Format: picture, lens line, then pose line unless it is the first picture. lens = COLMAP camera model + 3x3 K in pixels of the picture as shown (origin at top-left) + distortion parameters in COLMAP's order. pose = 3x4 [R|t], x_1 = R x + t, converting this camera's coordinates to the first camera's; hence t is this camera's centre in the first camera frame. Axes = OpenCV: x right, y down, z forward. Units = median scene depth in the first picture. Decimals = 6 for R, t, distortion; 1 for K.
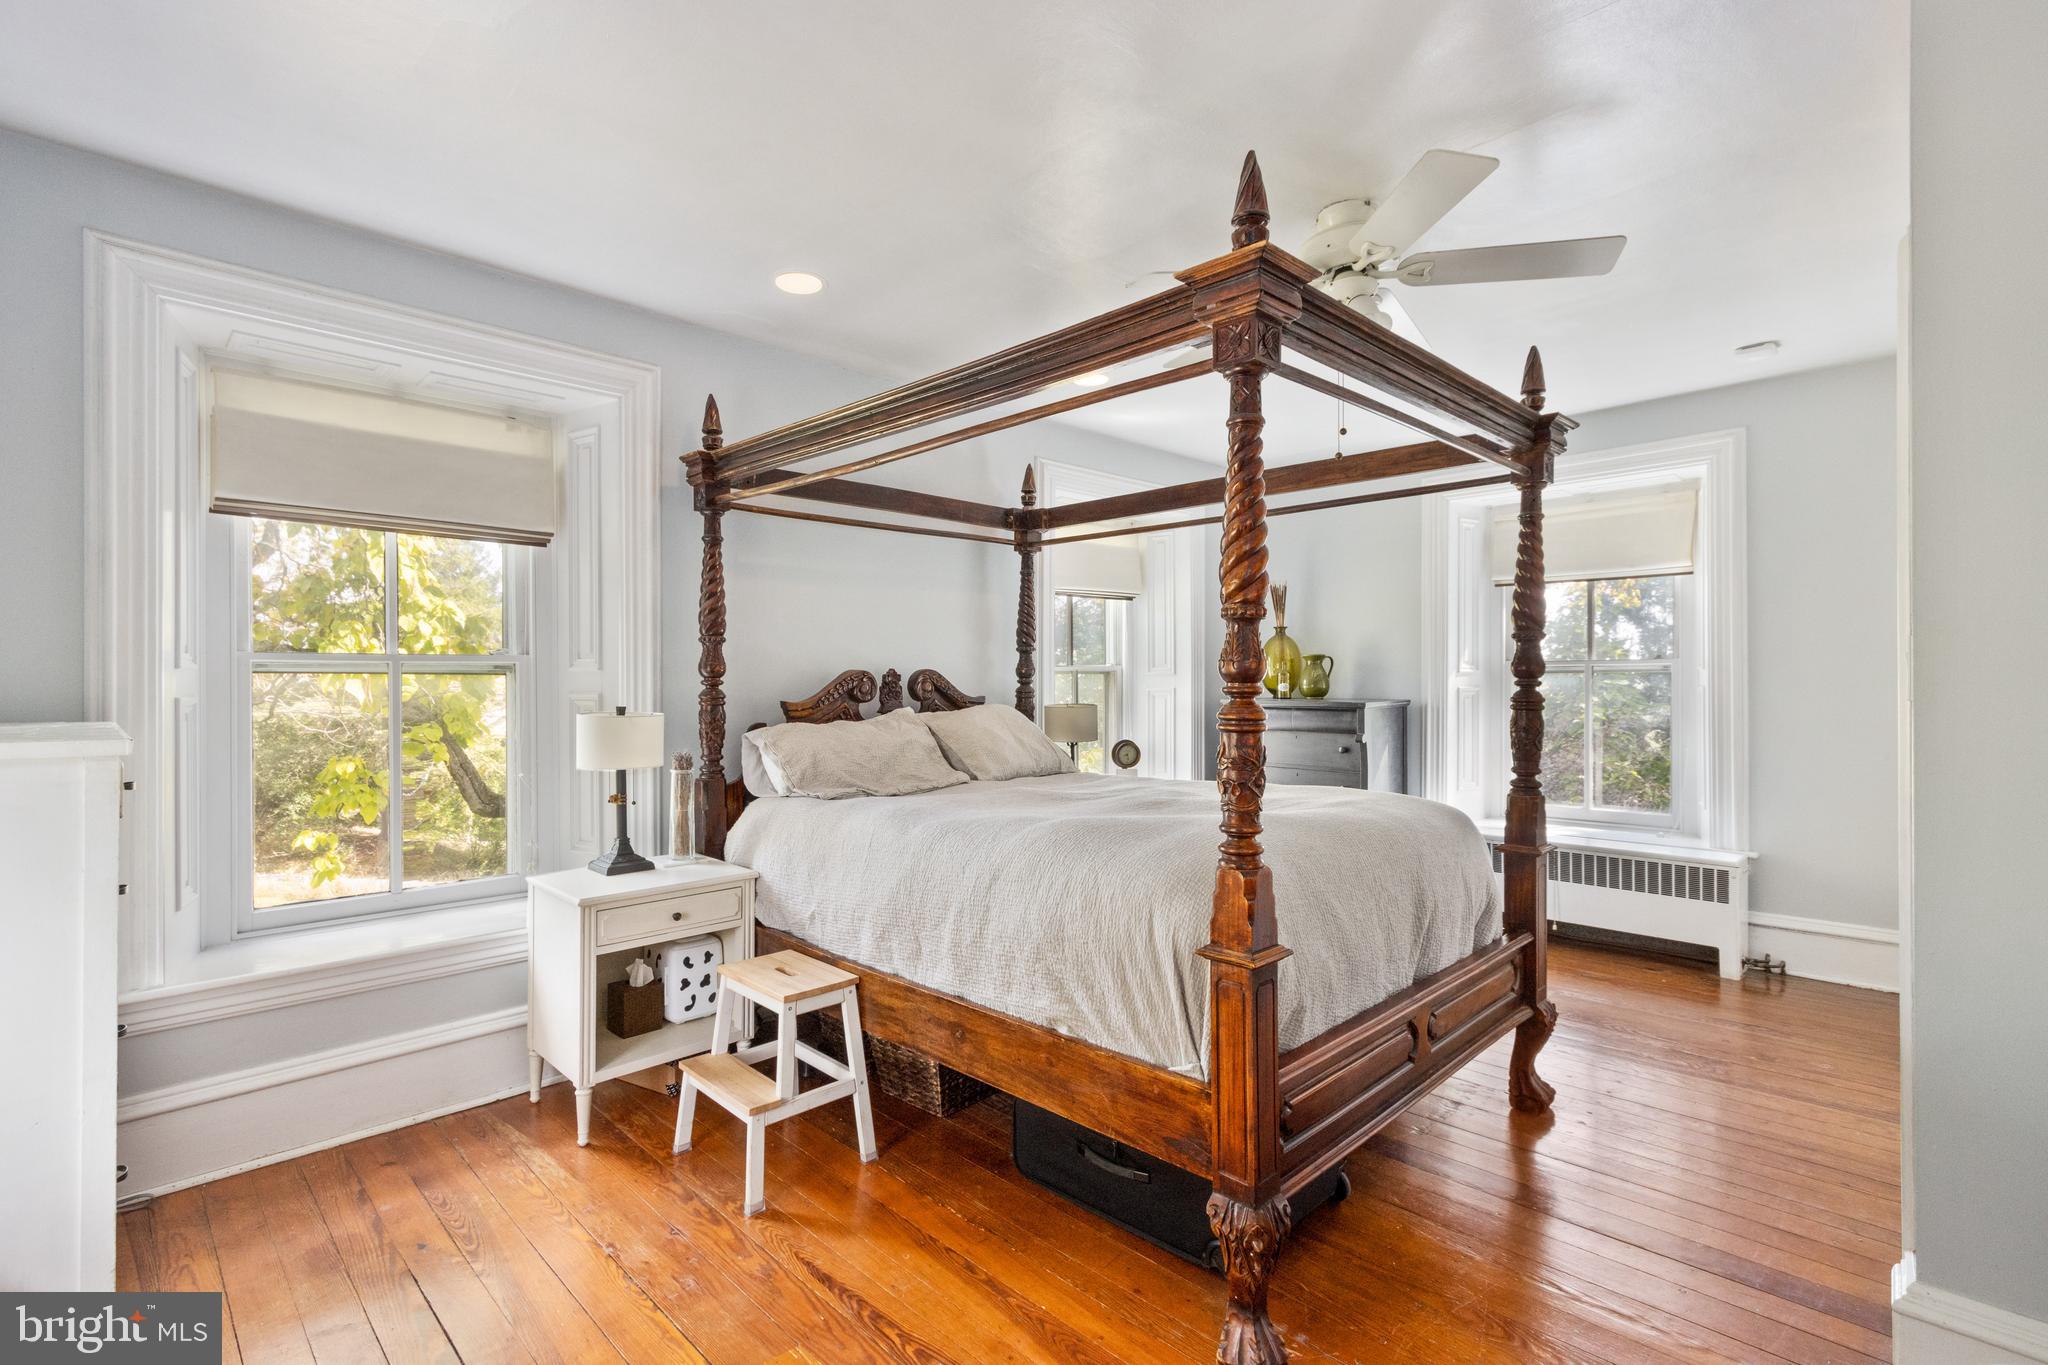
lens RADIAL K [[968.8, 0, 1027.2], [0, 968.8, 680.1], [0, 0, 1]] dist [0.005075, -0.000310]
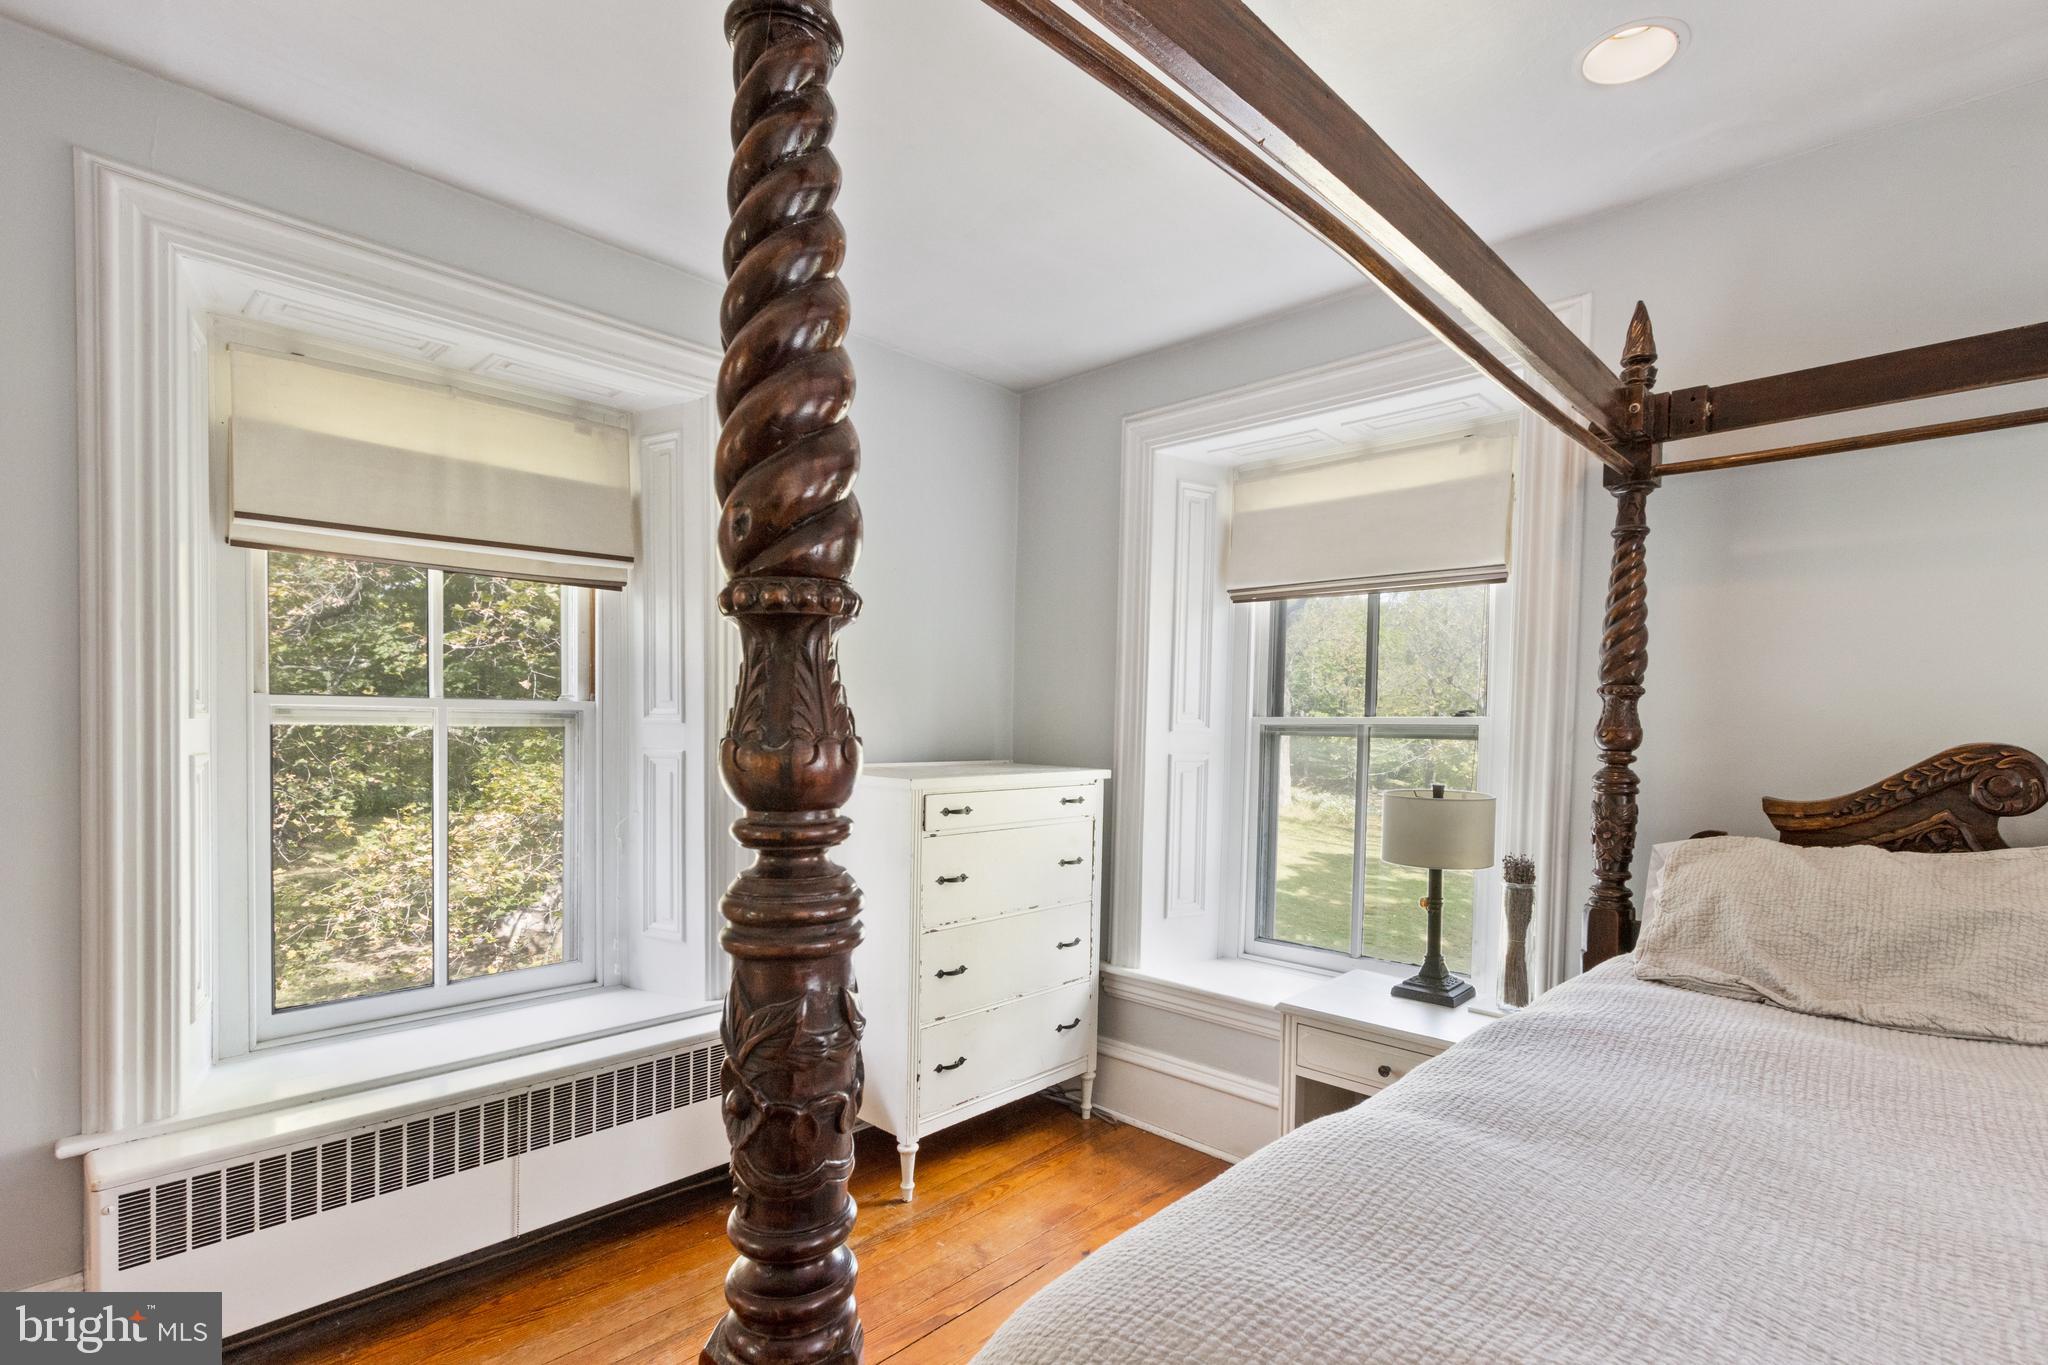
lens RADIAL K [[968.8, 0, 1044.4], [0, 968.8, 770.1], [0, 0, 1]] dist [0.005075, -0.000310]
pose [[0.026075, 0.046752, -0.998566, 0.317417], [-0.010424, 0.998864, 0.046494, -0.016131], [0.999606, 0.009197, 0.026533, 0.627504]]
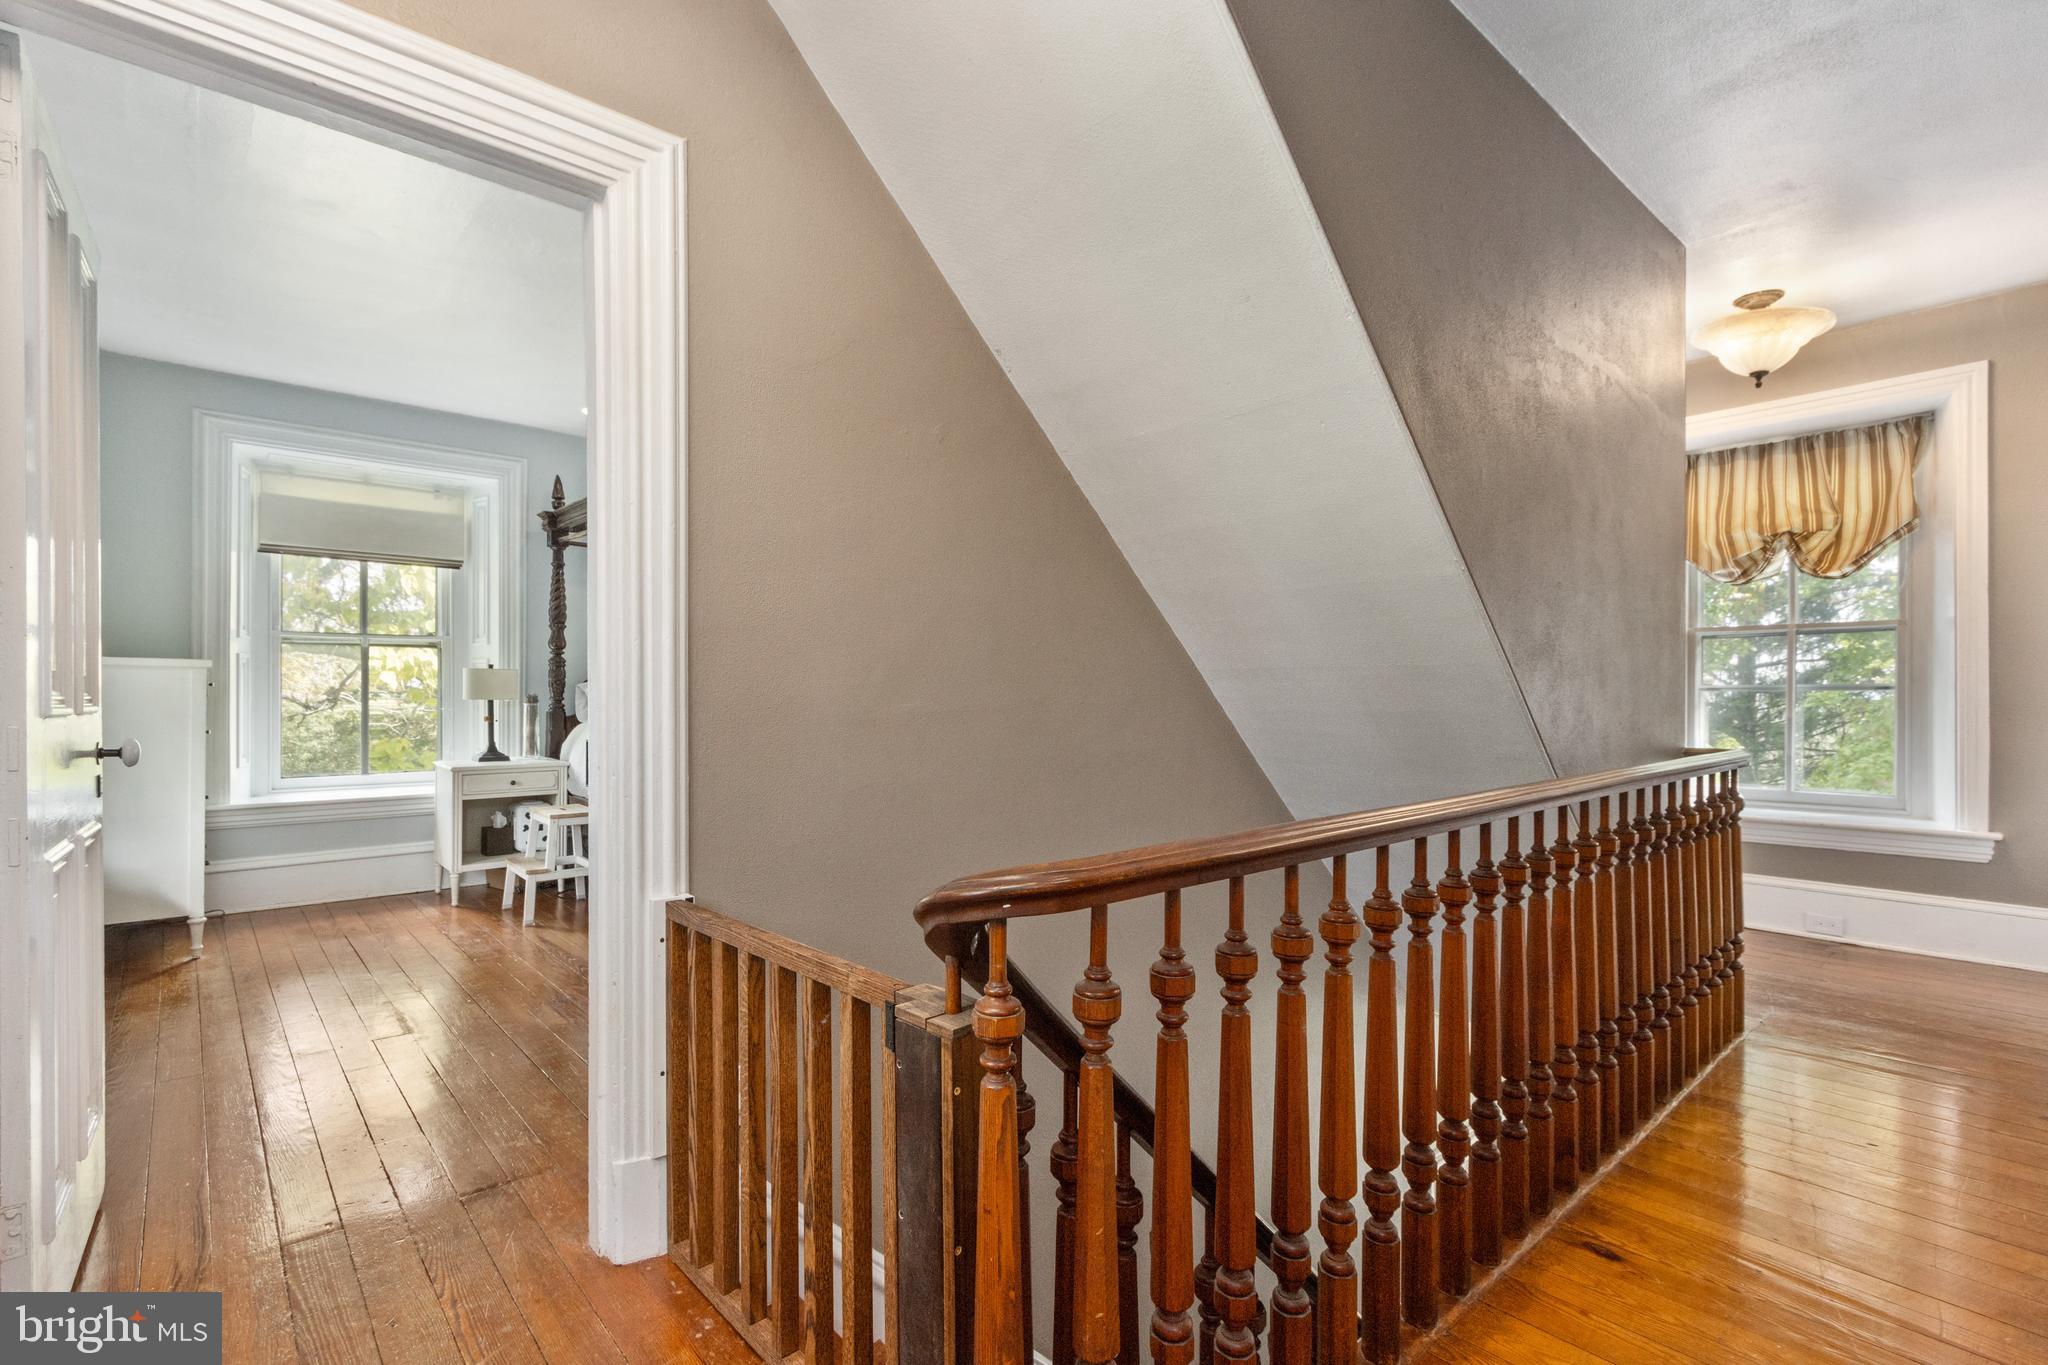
lens RADIAL K [[968.8, 0, 1027.1], [0, 968.8, 685.5], [0, 0, 1]] dist [0.005075, -0.000310]
pose [[0.998541, 0.004202, -0.053827, 0.569389], [-0.004549, 0.999970, -0.006333, 0.067076], [0.053799, 0.006569, 0.998530, -0.600848]]
